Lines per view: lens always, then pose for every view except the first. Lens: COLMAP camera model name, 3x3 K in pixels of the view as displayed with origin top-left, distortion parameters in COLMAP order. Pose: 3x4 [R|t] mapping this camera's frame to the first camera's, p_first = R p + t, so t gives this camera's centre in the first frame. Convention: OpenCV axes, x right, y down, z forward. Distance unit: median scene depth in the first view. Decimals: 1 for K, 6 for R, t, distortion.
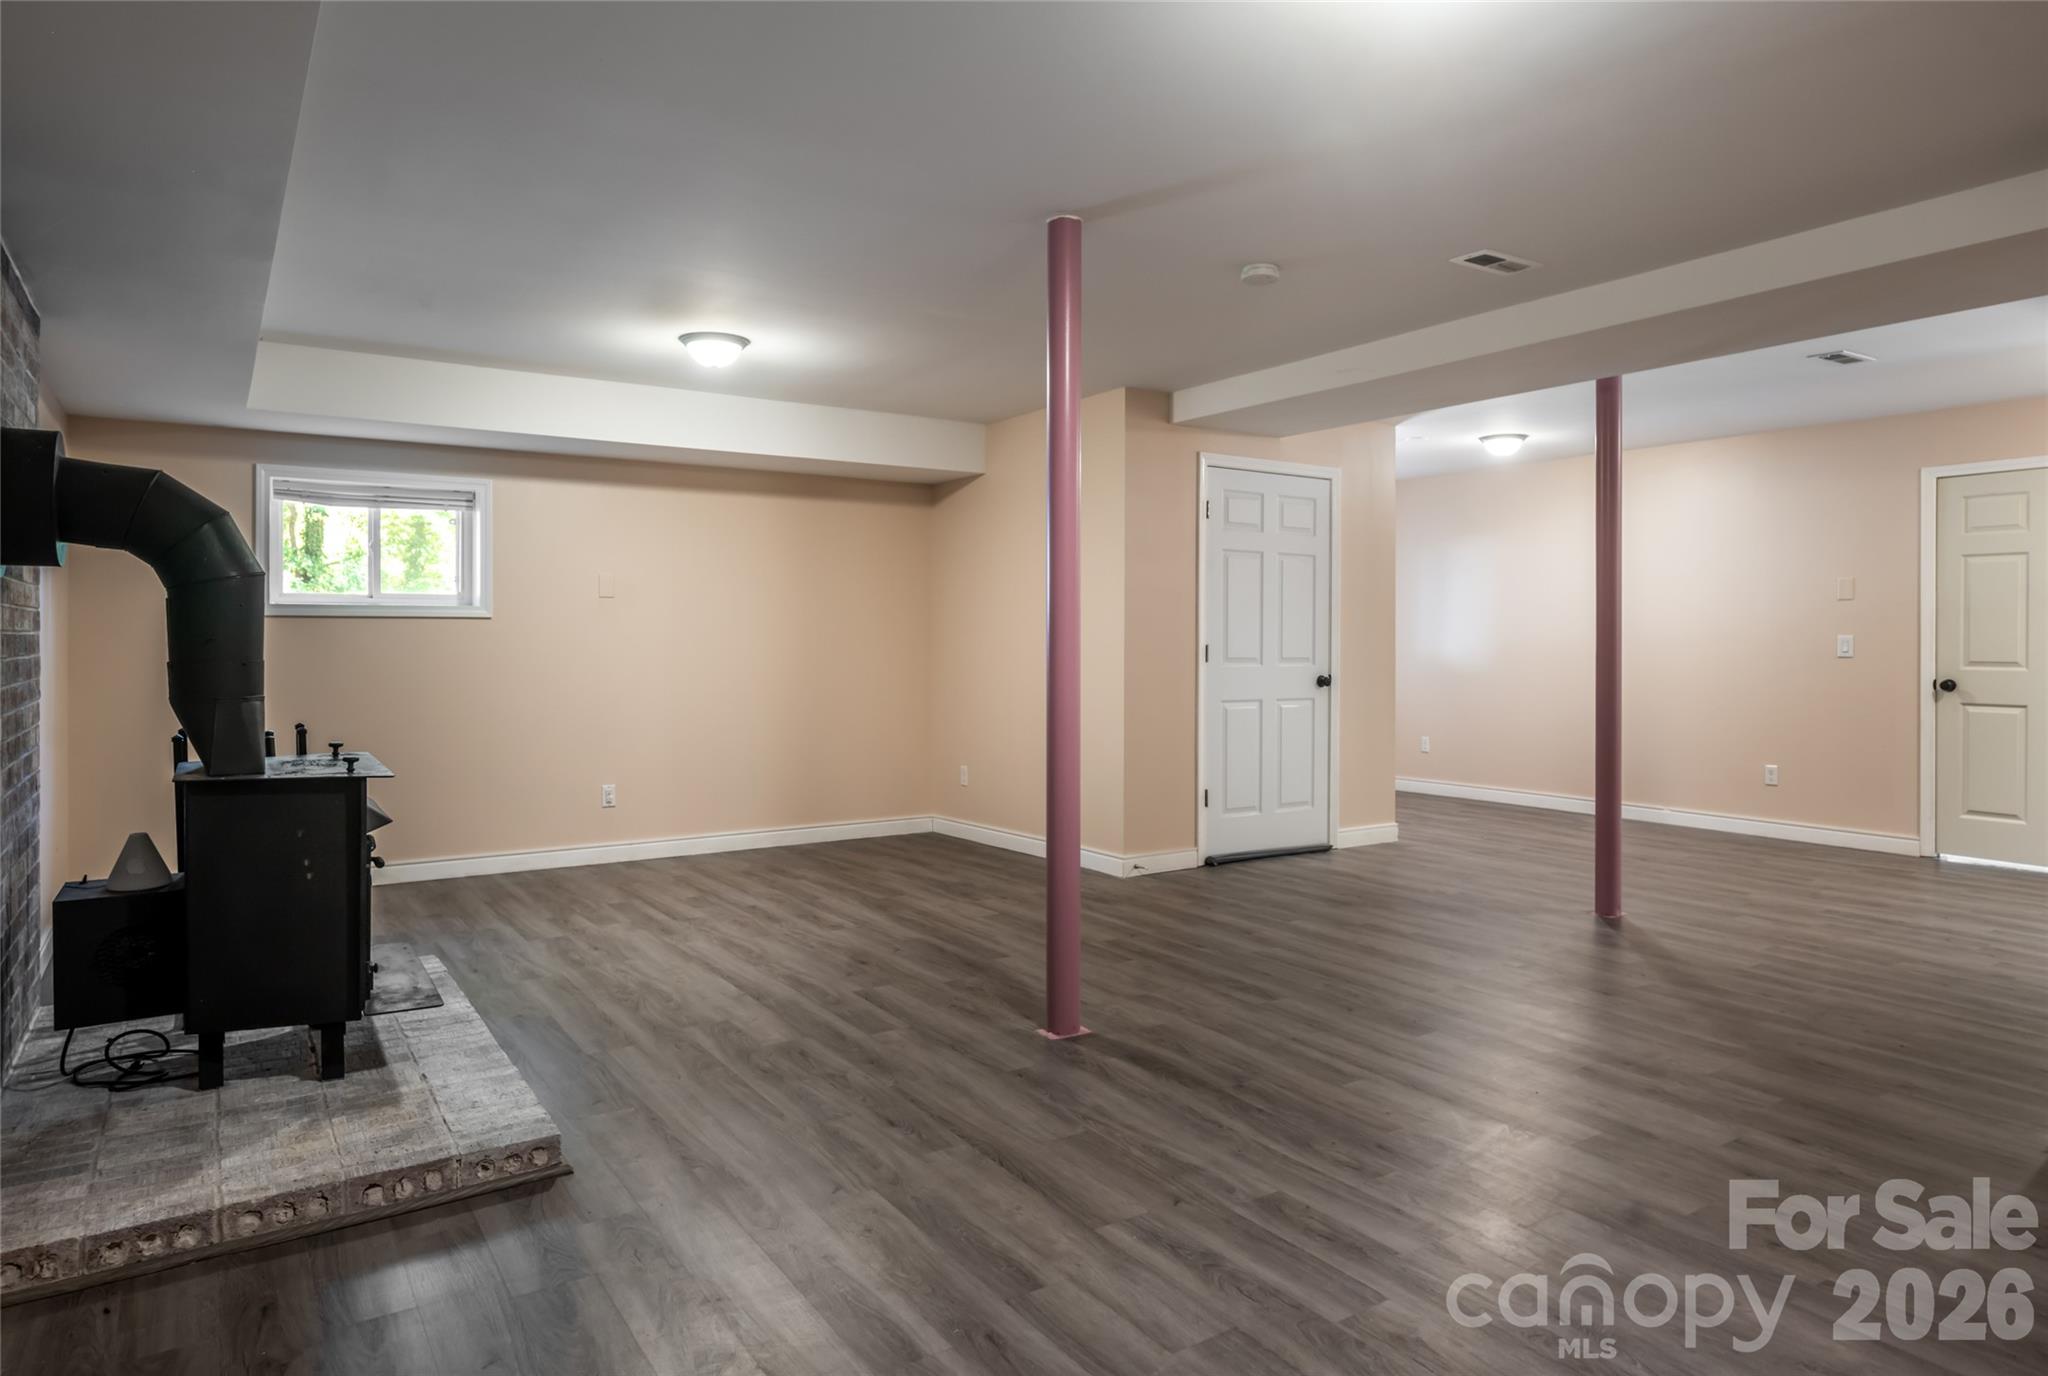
lens RADIAL K [[1230.9, 0, 1023.6], [0, 1230.9, 626.1], [0, 0, 1]] dist [-0.000172, 0.000106]
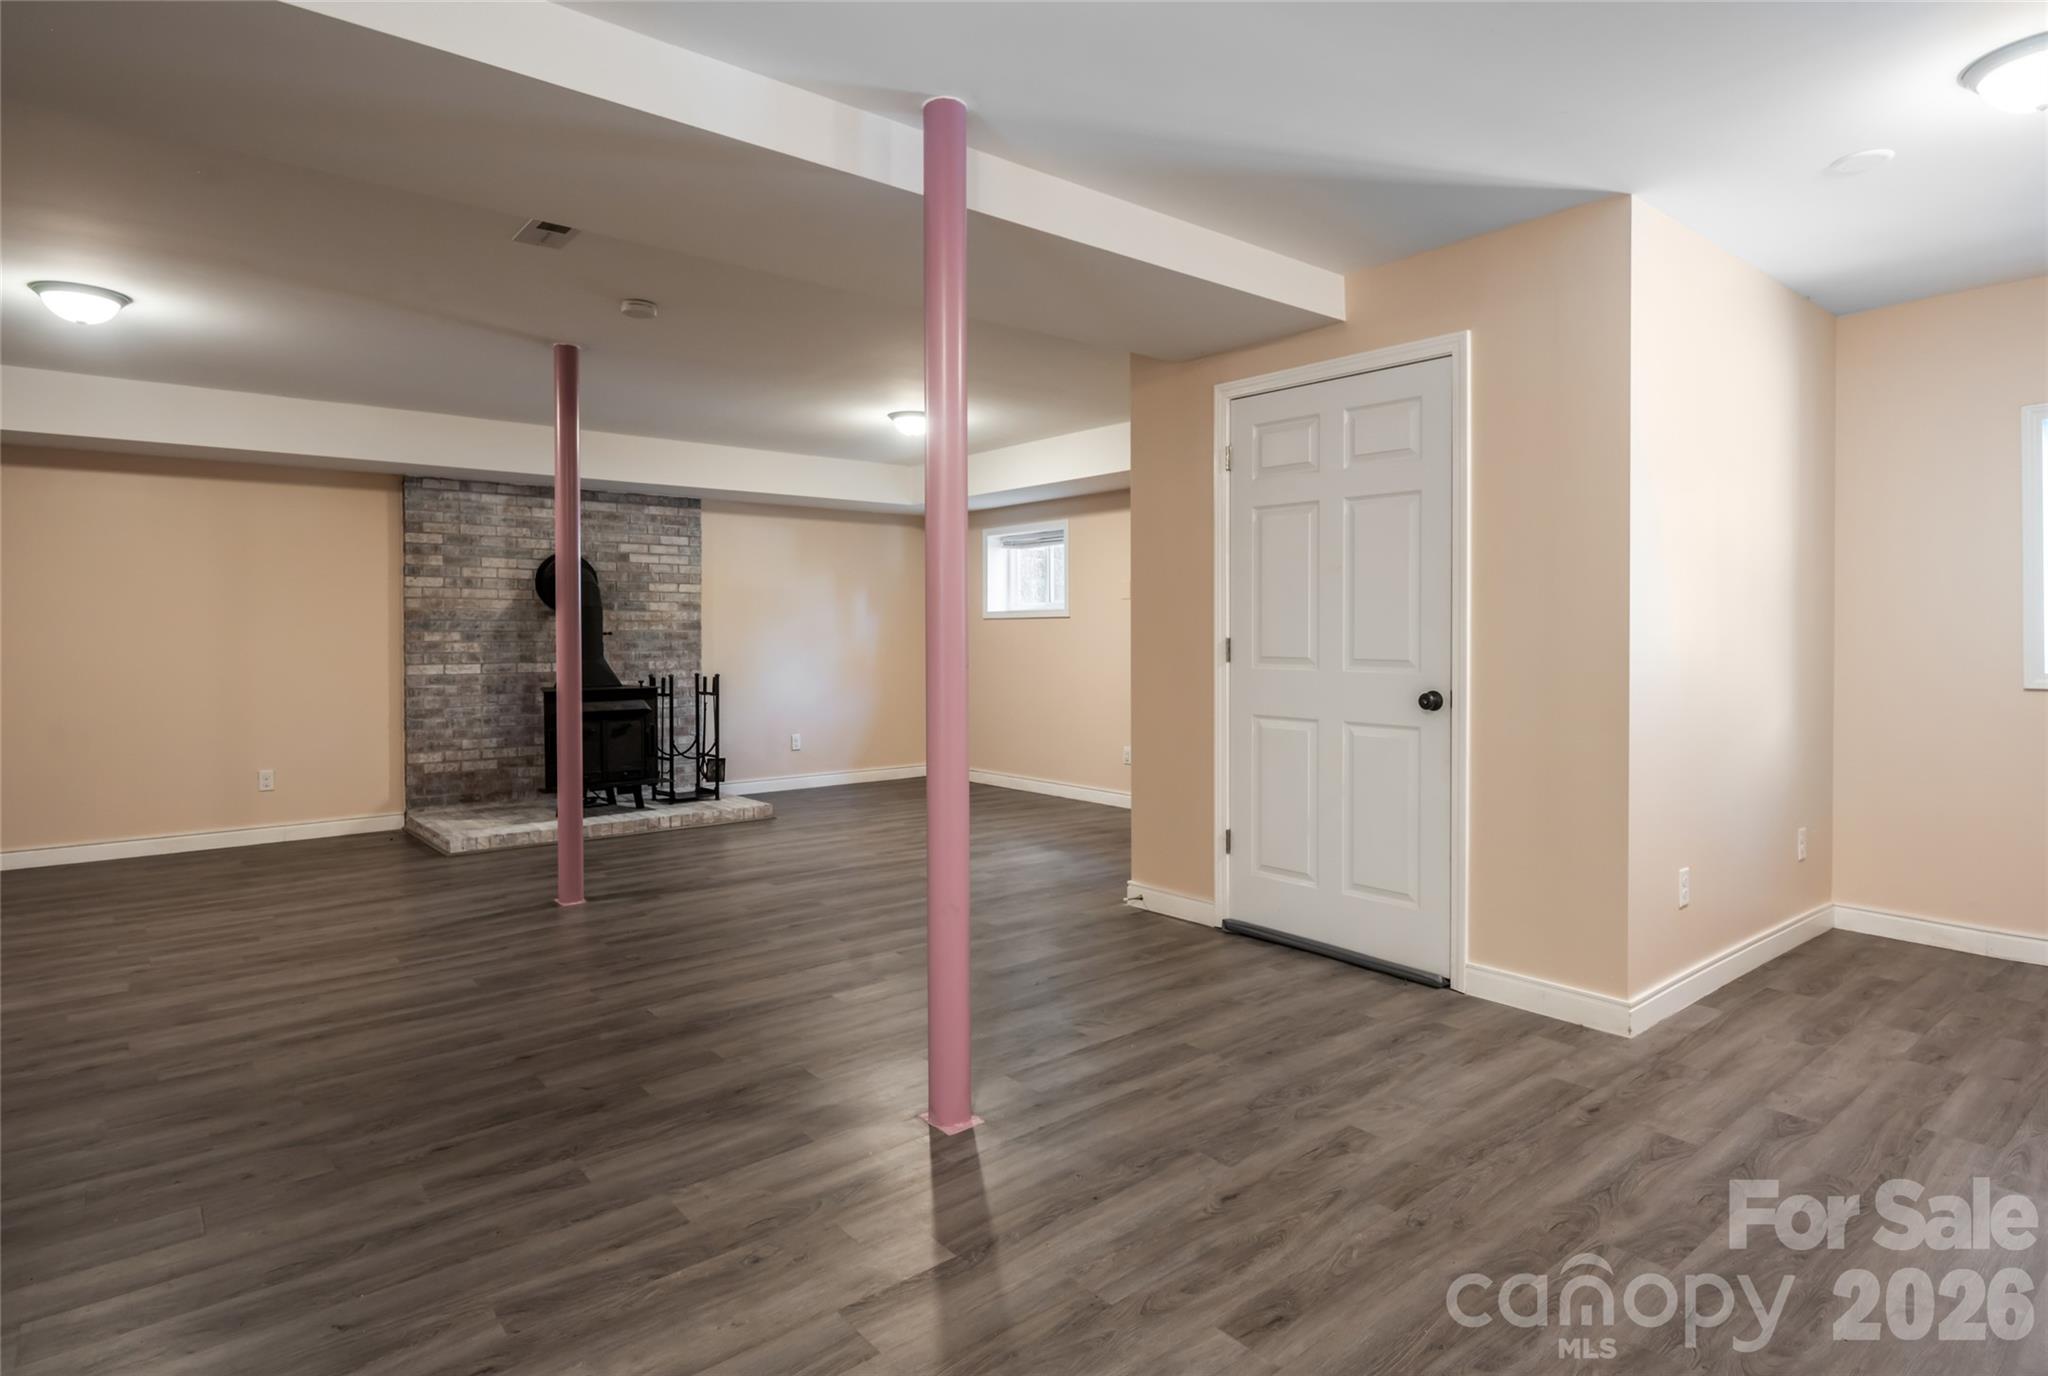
lens RADIAL K [[1135.0, 0, 1024.1], [0, 1135.0, 640.8], [0, 0, 1]] dist [0.000826, 0.000056]
pose [[0.122246, -0.000095, -0.992500, 0.823901], [-0.003258, 0.999995, -0.000498, 0.017588], [0.992494, 0.003295, 0.122245, 0.792898]]
